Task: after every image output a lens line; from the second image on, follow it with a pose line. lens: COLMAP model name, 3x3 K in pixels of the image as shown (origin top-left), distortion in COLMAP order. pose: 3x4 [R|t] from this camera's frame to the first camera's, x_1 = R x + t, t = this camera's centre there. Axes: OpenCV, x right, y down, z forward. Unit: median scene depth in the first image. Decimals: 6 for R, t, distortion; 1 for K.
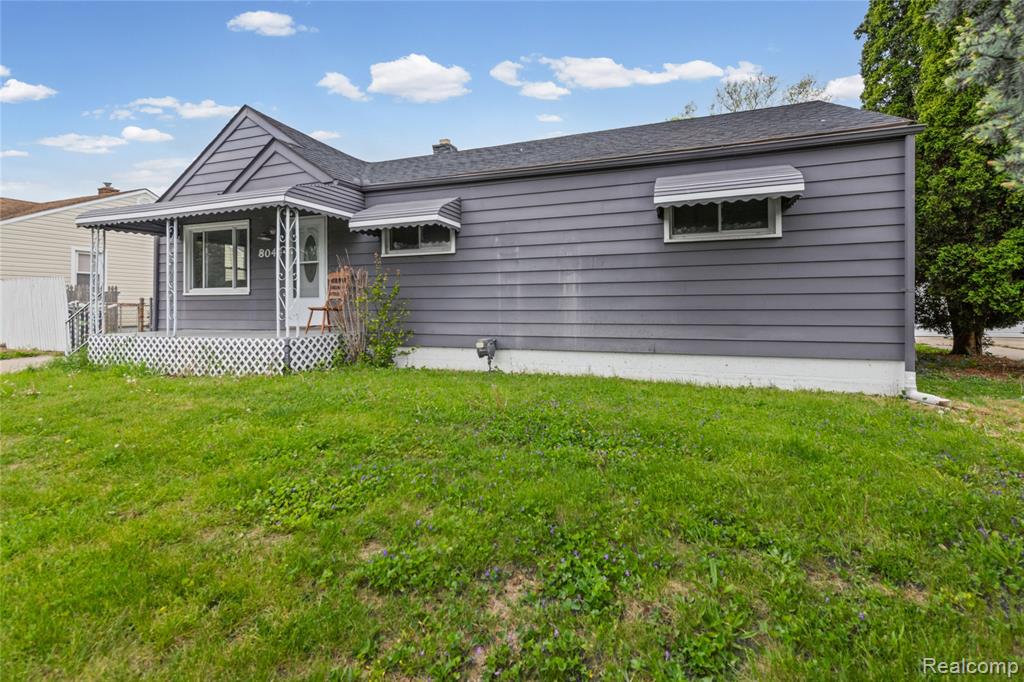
lens RADIAL K [[438.1, 0, 493.8], [0, 438.1, 301.1], [0, 0, 1]] dist [0.010558, -0.001026]
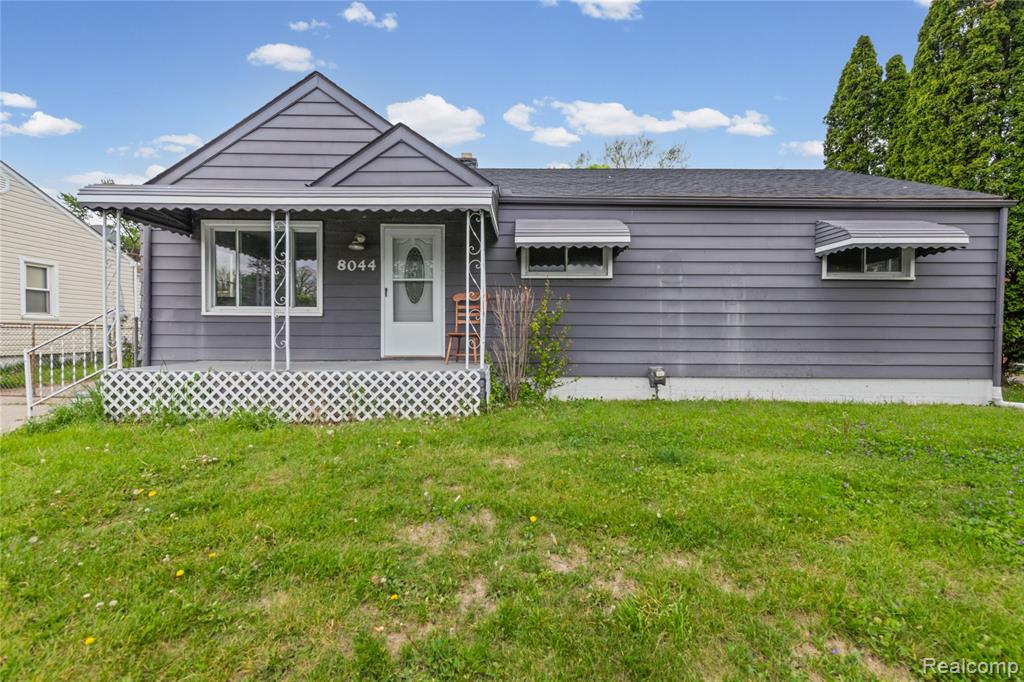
lens RADIAL K [[438.1, 0, 512.3], [0, 438.1, 341.1], [0, 0, 1]] dist [0.010558, -0.001026]
pose [[0.940708, 0.004540, 0.339187, -0.659632], [-0.014044, 0.999574, 0.025573, 0.006561], [-0.338926, -0.028820, 0.940371, 0.181531]]
